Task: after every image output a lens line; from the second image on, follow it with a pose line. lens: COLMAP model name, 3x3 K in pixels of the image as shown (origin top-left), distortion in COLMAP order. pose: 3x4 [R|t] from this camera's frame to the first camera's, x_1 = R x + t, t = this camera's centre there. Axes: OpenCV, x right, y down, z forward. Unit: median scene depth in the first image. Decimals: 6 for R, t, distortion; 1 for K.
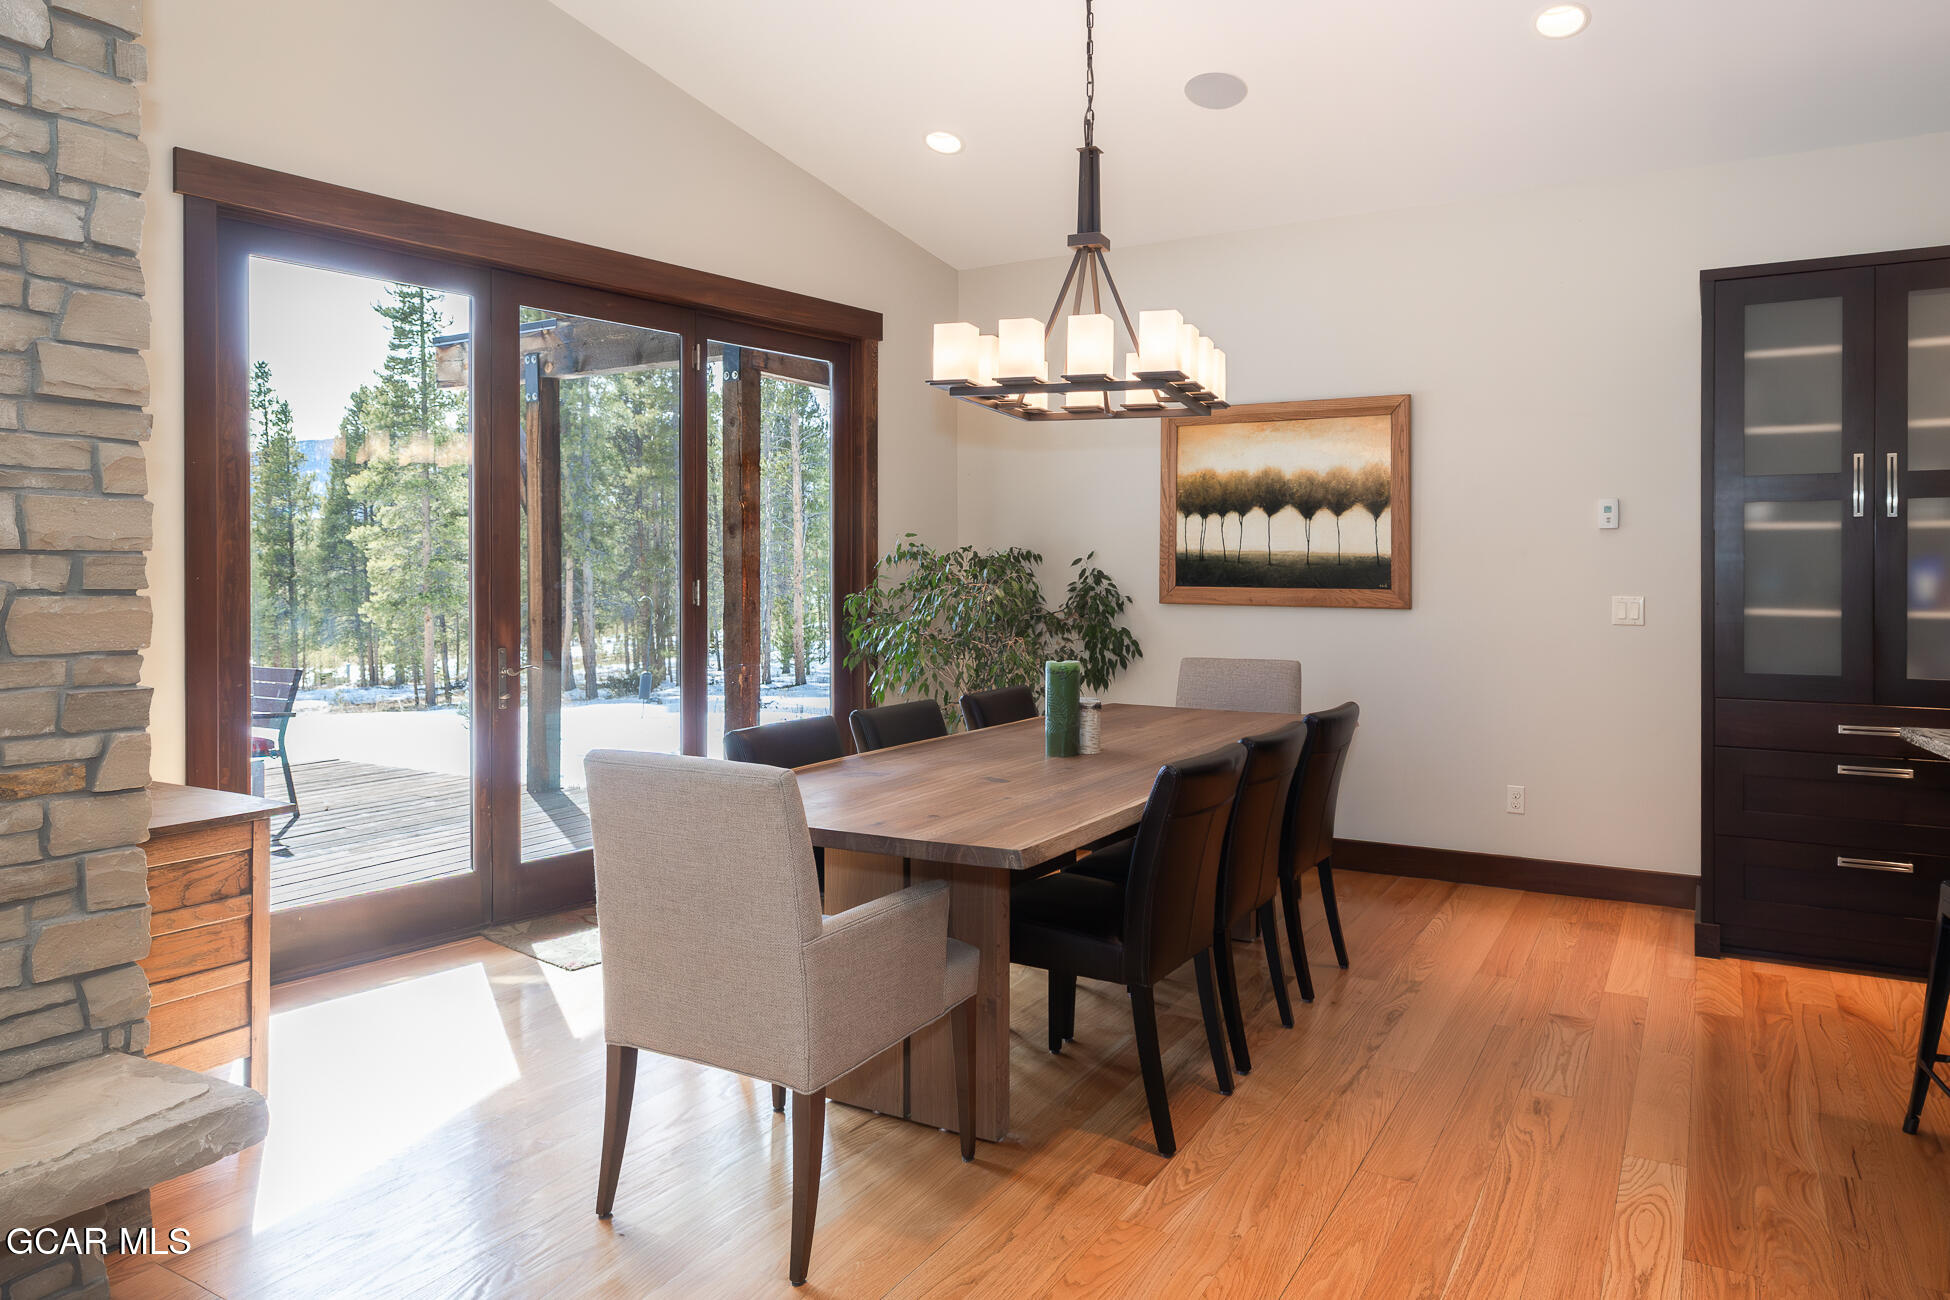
lens RADIAL K [[1233.8, 0, 1063.8], [0, 1233.8, 578.5], [0, 0, 1]] dist [0.005074, -0.005598]
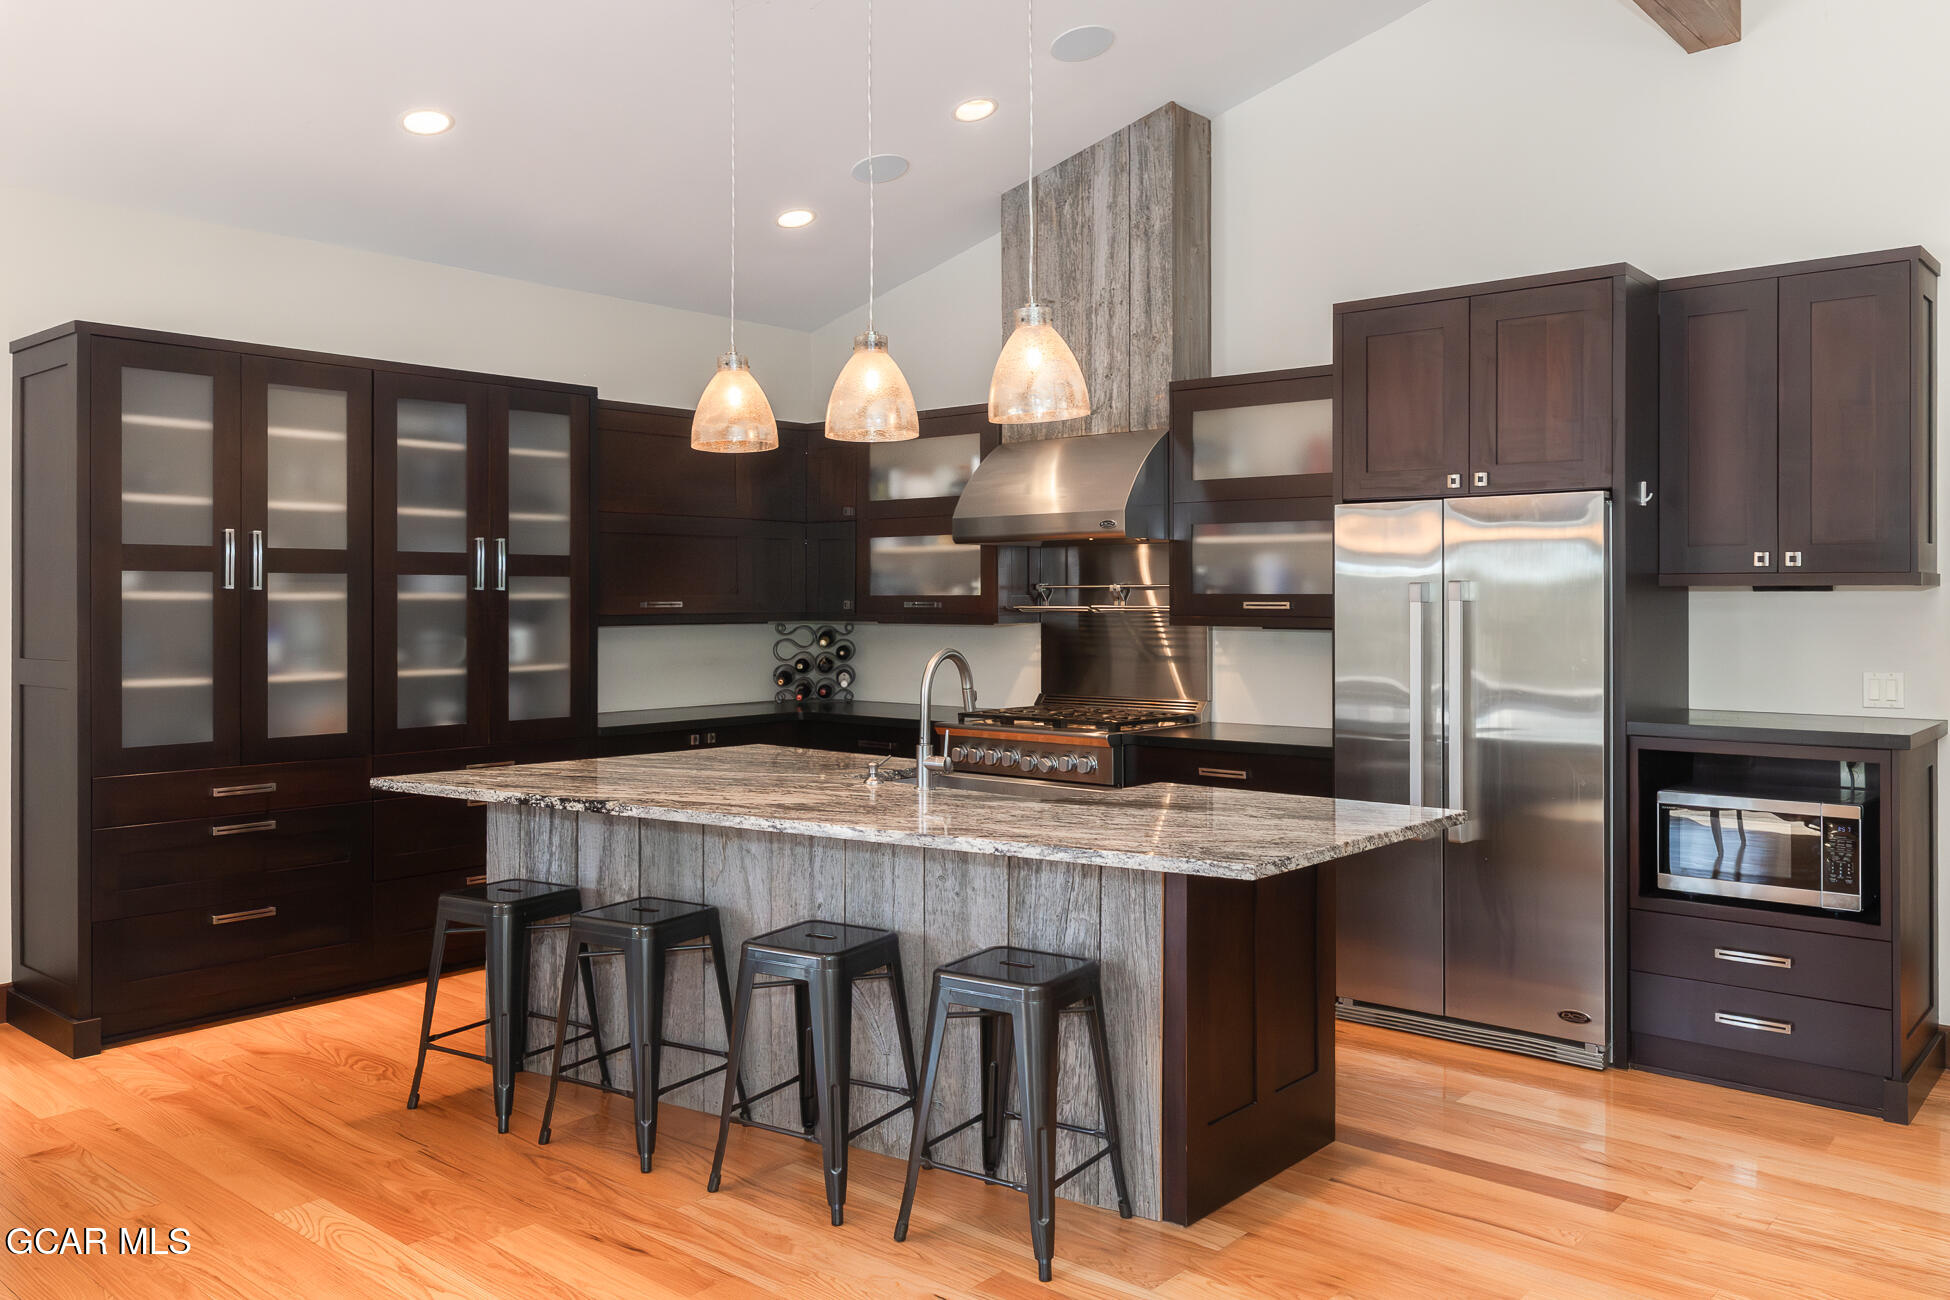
lens RADIAL K [[1486.9, 0, 1033.3], [0, 1486.9, 592.7], [0, 0, 1]] dist [-0.004377, -0.000493]
pose [[0.191754, 0.005171, 0.981429, -0.412635], [0.005946, 0.999962, -0.006430, -0.030301], [-0.981425, 0.007069, 0.191716, 0.074774]]
